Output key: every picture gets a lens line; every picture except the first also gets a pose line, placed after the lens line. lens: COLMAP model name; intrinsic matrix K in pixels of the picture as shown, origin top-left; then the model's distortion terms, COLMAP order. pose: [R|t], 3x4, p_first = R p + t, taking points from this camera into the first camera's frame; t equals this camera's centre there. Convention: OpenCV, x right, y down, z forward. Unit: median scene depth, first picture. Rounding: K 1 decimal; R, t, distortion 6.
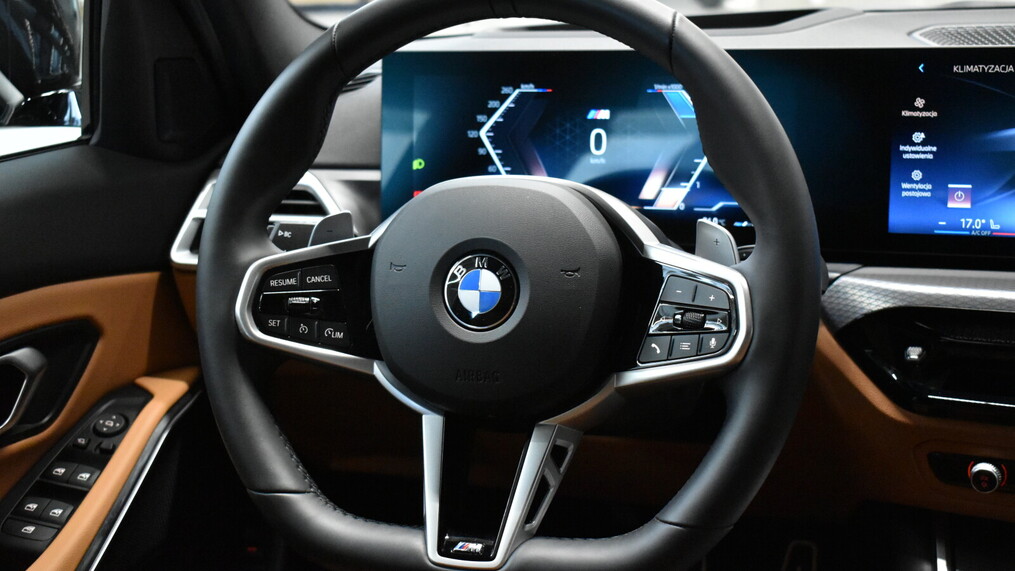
lens RADIAL K [[1493.8, 0, 506.4], [0, 1493.8, 285.2], [0, 0, 1]] dist [-0.010151, 0.000000]
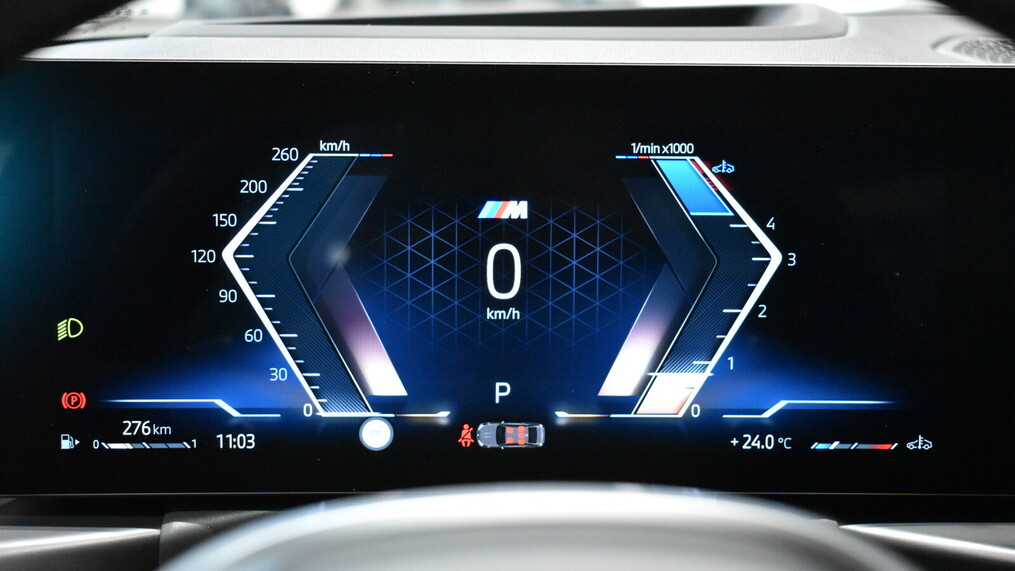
lens RADIAL K [[1517.1, 0, 506.4], [0, 1517.1, 285.6], [0, 0, 1]] dist [-0.027010, 0.000000]
pose [[0.941104, -0.034217, 0.336382, -0.098075], [0.038264, 0.999253, -0.005405, -0.098038], [-0.335946, 0.017958, 0.941710, 0.632528]]
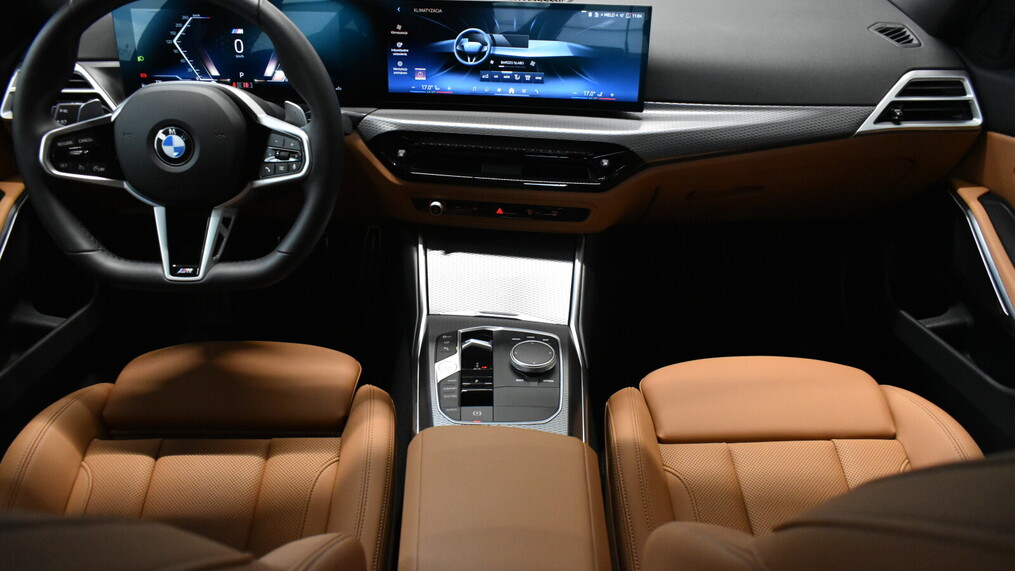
lens RADIAL K [[779.7, 0, 508.4], [0, 779.7, 285.1], [0, 0, 1]] dist [-0.011923, -0.006954]
pose [[0.948027, -0.112400, 0.297674, 0.063406], [0.023477, 0.957688, 0.286848, -0.088071], [-0.317321, -0.264951, 0.910554, -0.113356]]
